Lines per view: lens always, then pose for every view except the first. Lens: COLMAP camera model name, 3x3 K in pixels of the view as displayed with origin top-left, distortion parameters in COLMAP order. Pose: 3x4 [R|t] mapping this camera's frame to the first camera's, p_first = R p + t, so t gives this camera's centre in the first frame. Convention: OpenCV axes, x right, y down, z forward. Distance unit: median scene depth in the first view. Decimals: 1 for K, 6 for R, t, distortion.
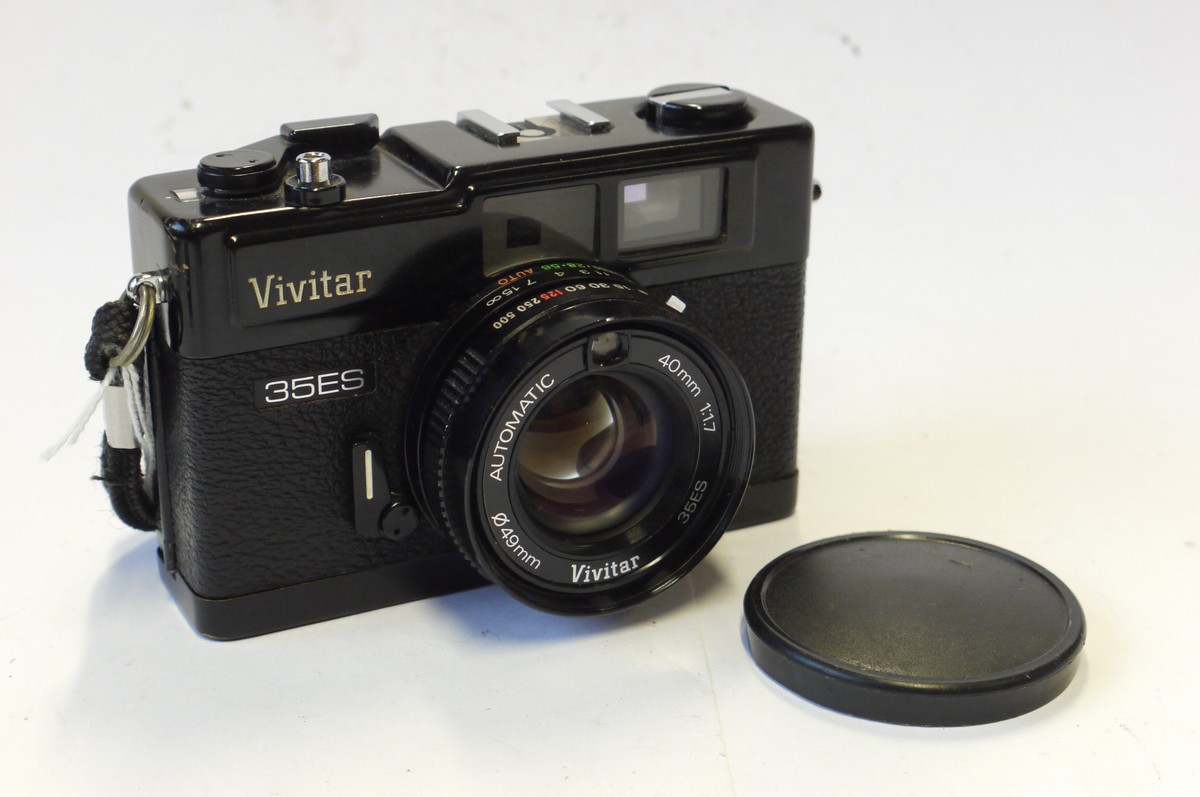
lens RADIAL K [[2070.8, 0, 599.9], [0, 2070.8, 360.3], [0, 0, 1]] dist [0.041846, 0.096144]
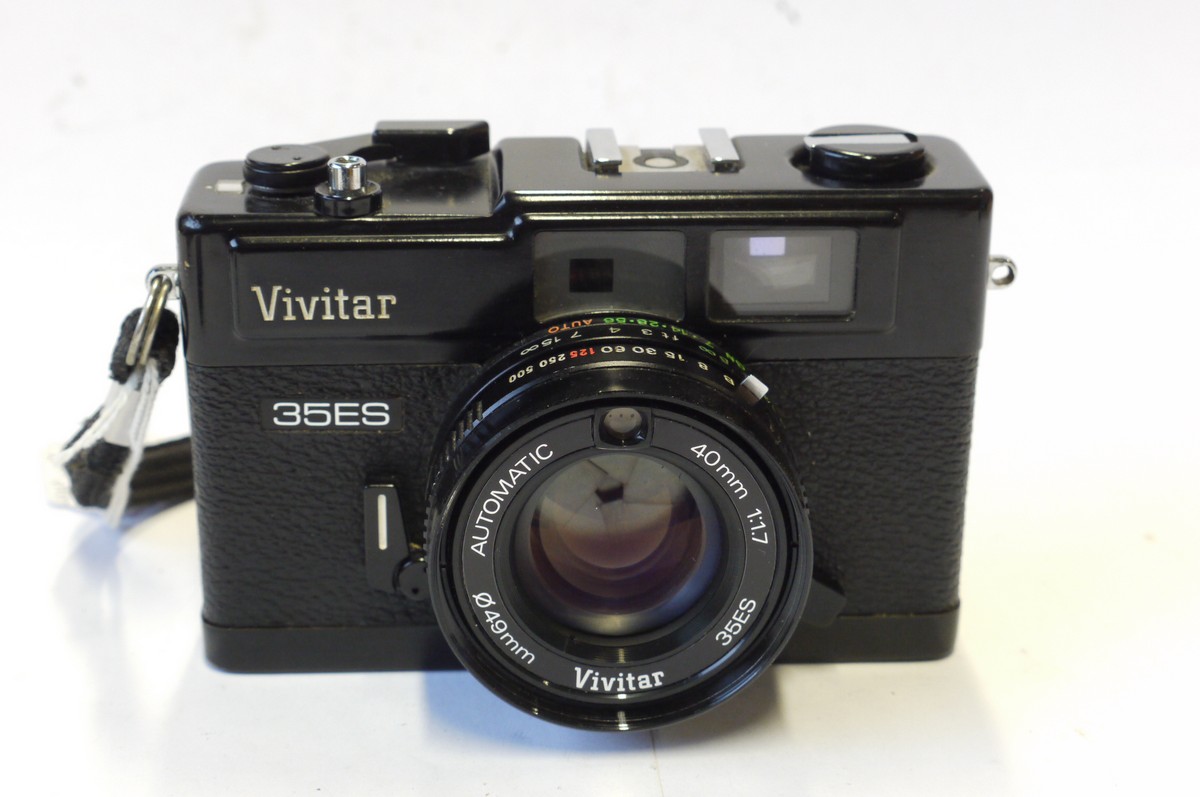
lens RADIAL K [[2233.2, 0, 600.0], [0, 2233.2, 398.5], [0, 0, 1]] dist [-0.056673, -0.102328]
pose [[0.915662, 0.155090, -0.370824, 0.325427], [-0.148742, 0.987812, 0.045851, -0.055925], [0.373416, 0.013174, 0.927571, 0.145625]]
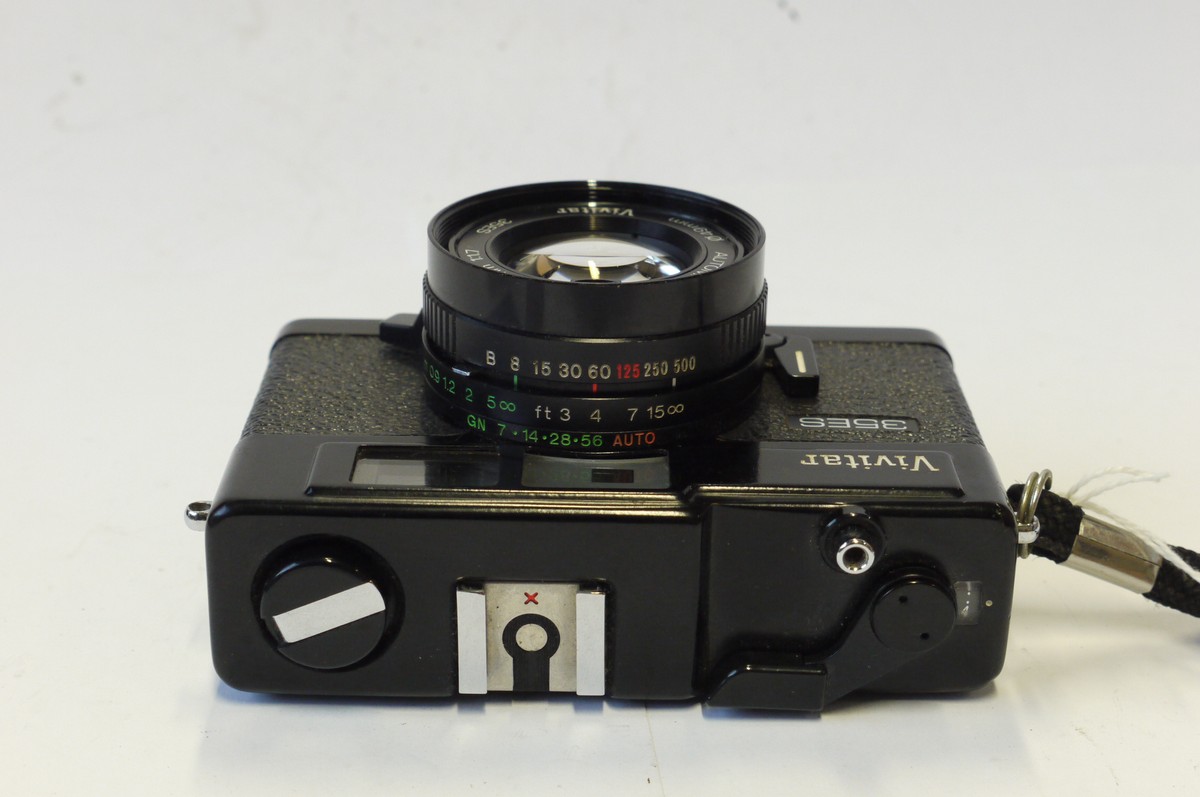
lens RADIAL K [[2233.2, 0, 600.0], [0, 2233.2, 398.5], [0, 0, 1]] dist [-0.056673, -0.102328]
pose [[-0.882600, -0.432136, -0.185137, 0.163753], [0.164198, -0.652354, 0.739914, -0.765381], [-0.440518, 0.622649, 0.646724, 0.370940]]
